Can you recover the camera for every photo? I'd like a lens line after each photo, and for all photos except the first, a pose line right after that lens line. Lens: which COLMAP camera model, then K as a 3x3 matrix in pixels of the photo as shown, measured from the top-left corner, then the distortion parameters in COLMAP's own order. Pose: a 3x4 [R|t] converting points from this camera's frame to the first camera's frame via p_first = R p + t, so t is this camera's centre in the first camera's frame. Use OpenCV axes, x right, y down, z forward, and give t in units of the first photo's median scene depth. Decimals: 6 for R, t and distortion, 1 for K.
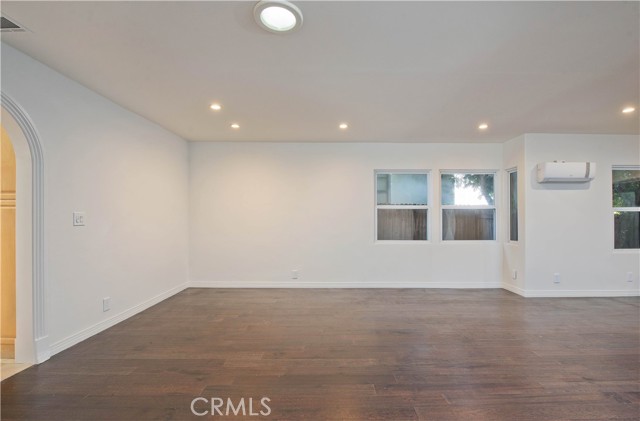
lens RADIAL K [[280.0, 0, 320.0], [0, 280.0, 210.5], [0, 0, 1]] dist [-0.012229, 0.000024]
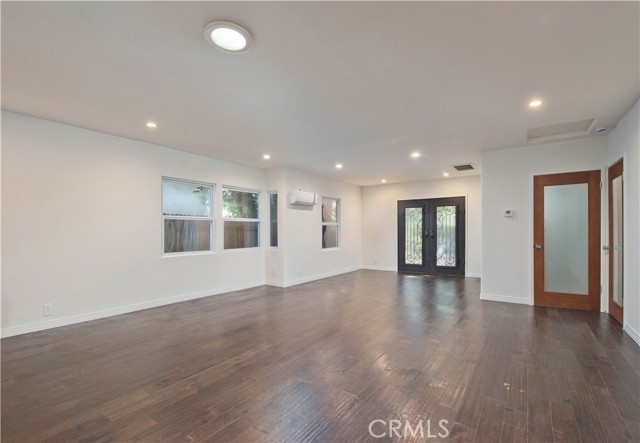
lens RADIAL K [[293.5, 0, 320.0], [0, 293.5, 221.5], [0, 0, 1]] dist [0.000887, 0.000077]
pose [[0.581505, 0.022448, 0.813233, -0.338553], [-0.027513, 0.999590, -0.007919, -0.005343], [-0.813078, -0.017770, 0.581884, 0.025546]]
